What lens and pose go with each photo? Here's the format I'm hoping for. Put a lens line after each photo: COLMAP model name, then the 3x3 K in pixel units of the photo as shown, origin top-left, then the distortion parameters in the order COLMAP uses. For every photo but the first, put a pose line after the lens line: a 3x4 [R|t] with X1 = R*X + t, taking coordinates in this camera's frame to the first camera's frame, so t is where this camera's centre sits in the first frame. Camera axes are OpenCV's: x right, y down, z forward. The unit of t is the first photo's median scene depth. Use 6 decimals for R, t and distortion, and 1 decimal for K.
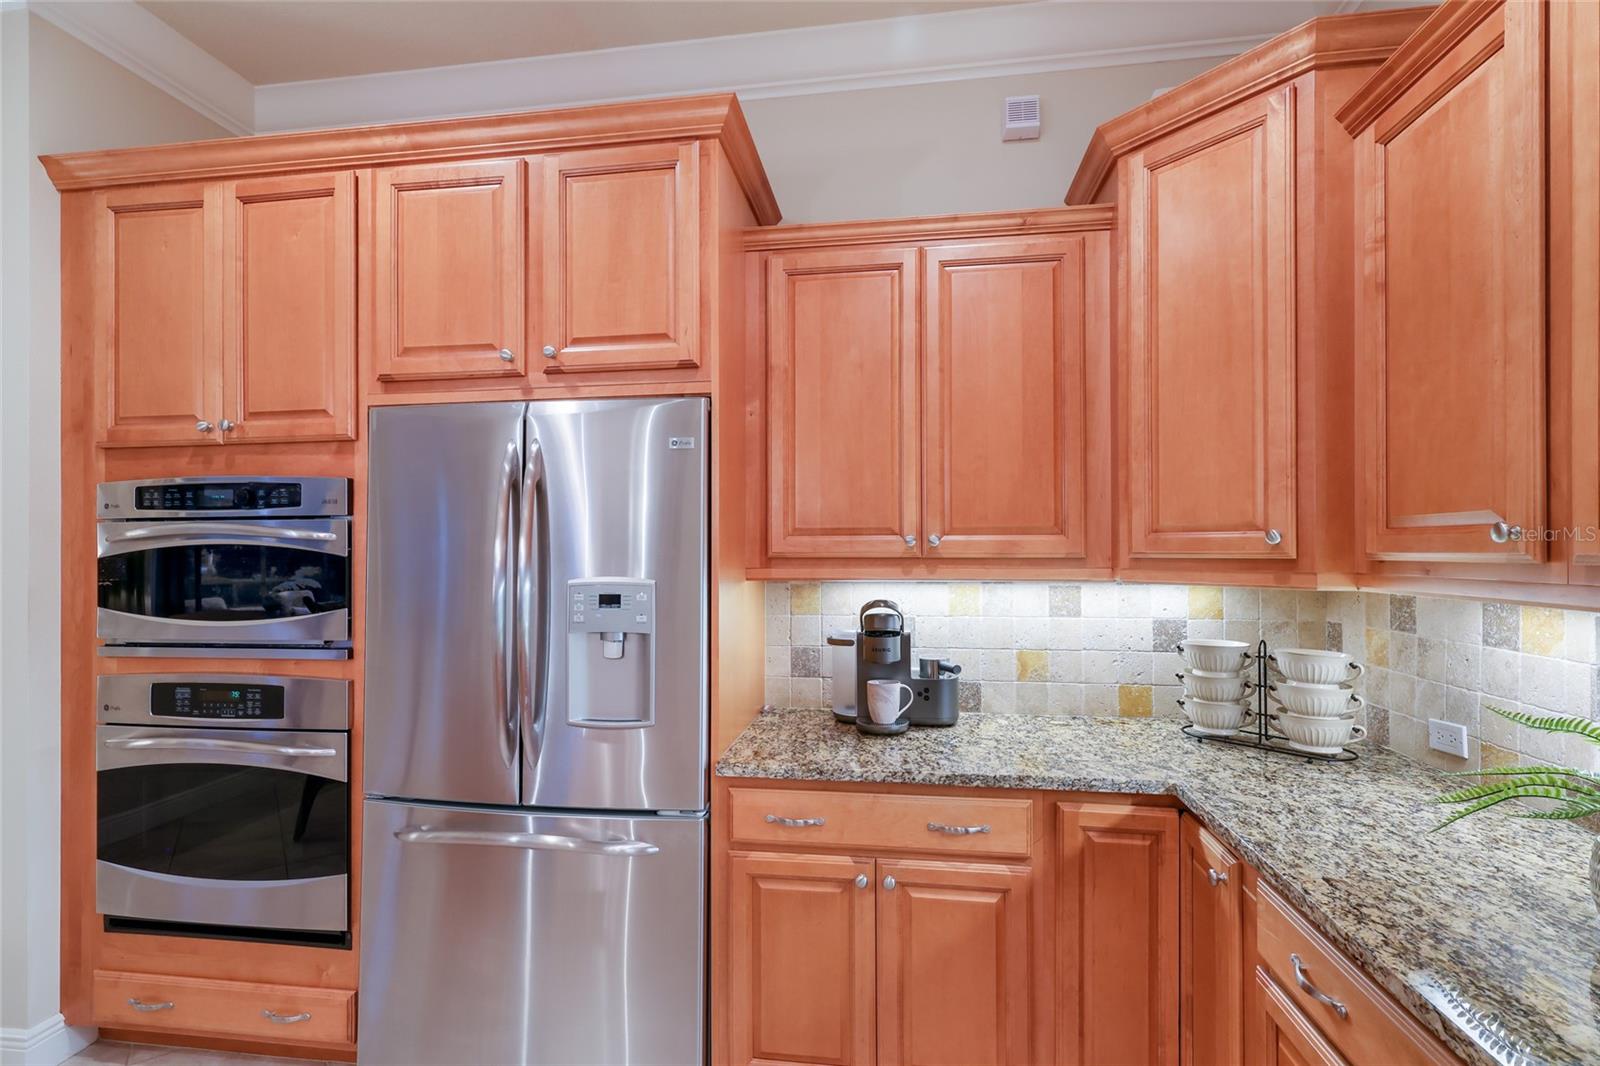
lens RADIAL K [[727.3, 0, 798.2], [0, 727.3, 544.5], [0, 0, 1]] dist [0.000690, 0.000113]
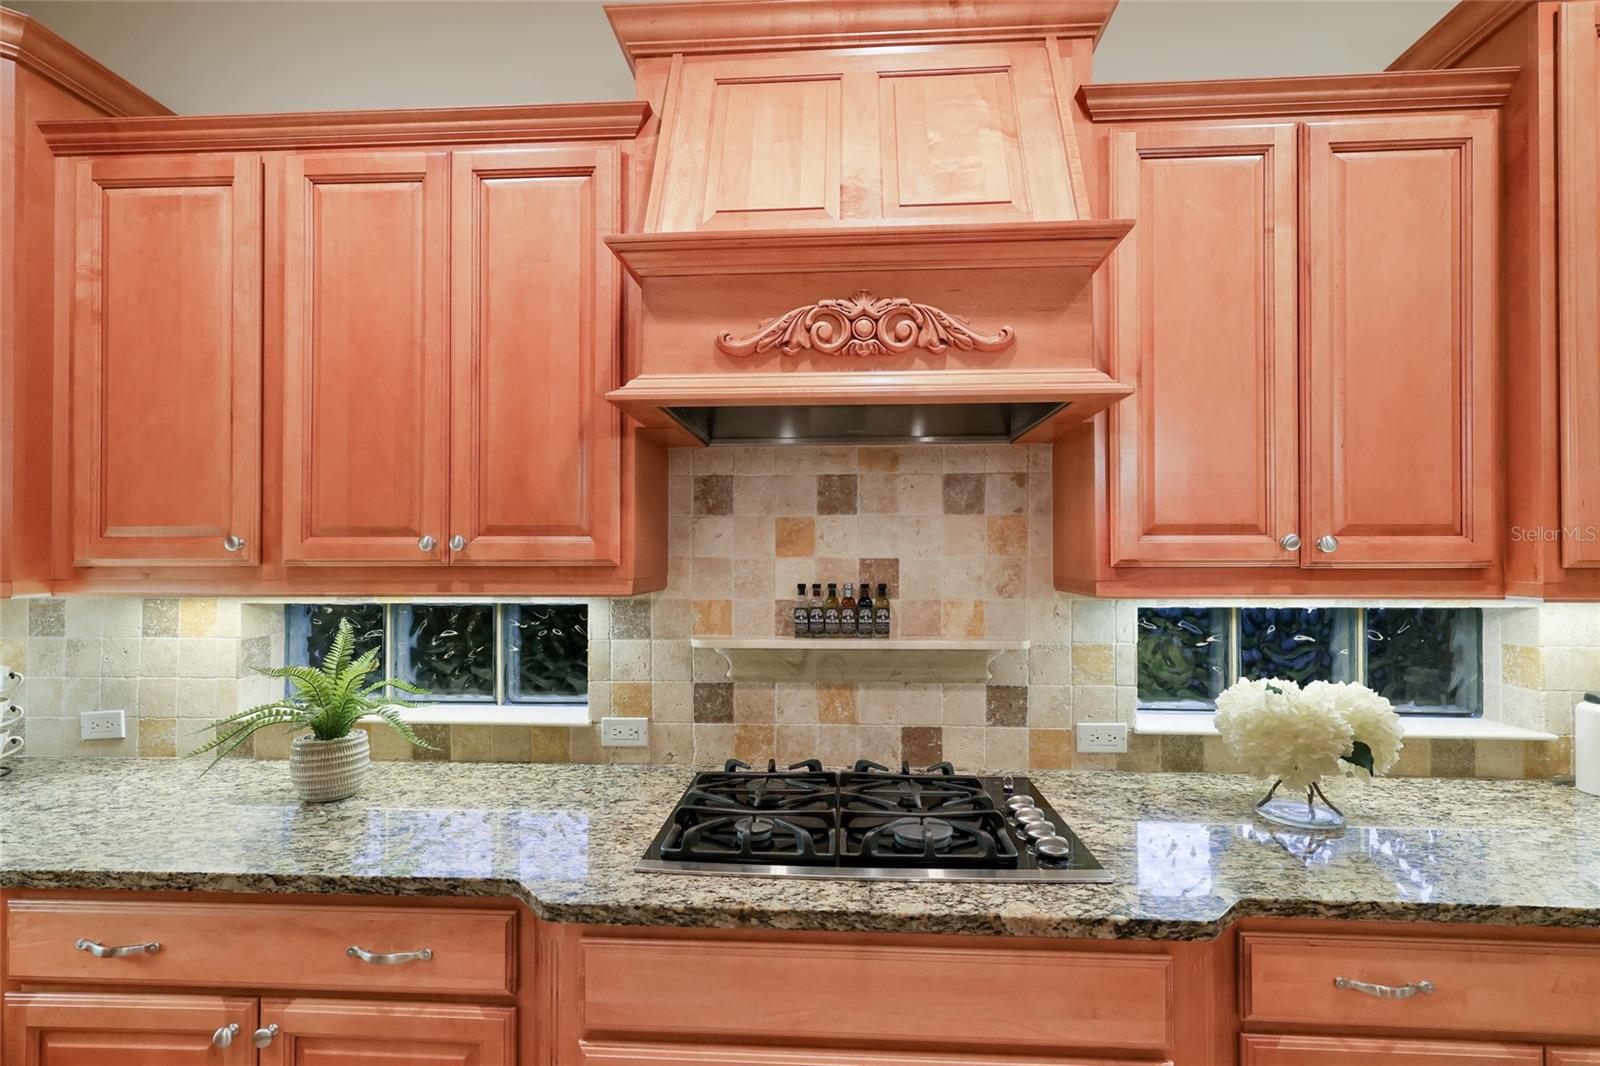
lens RADIAL K [[742.8, 0, 800.6], [0, 742.8, 547.6], [0, 0, 1]] dist [0.003061, 0.000352]
pose [[-0.085991, 0.007173, 0.996270, -0.305948], [-0.003960, 0.999964, -0.007542, -0.001322], [-0.996288, -0.004593, -0.085960, 0.034205]]
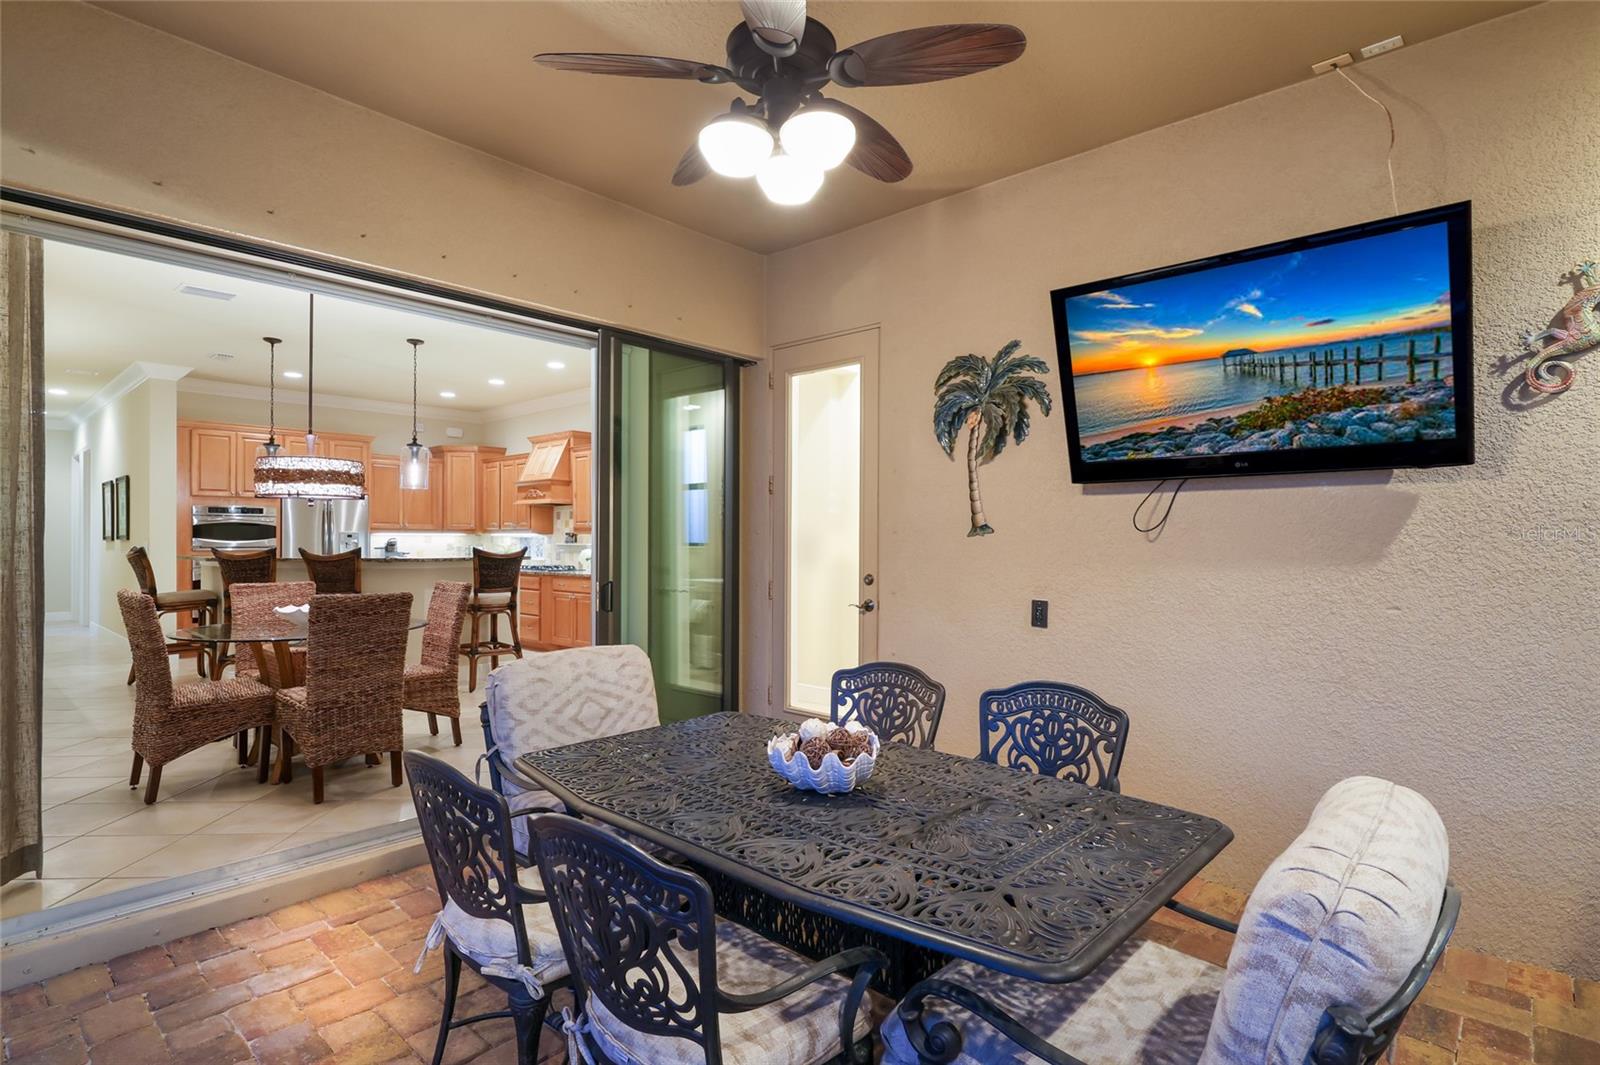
lens RADIAL K [[794.6, 0, 806.5], [0, 794.6, 562.8], [0, 0, 1]] dist [-0.026984, 0.000084]
pose [[0.561440, -0.017337, 0.827336, -2.723815], [-0.010234, 0.999559, 0.027890, 0.070169], [-0.827454, -0.024125, 0.561015, -4.212666]]
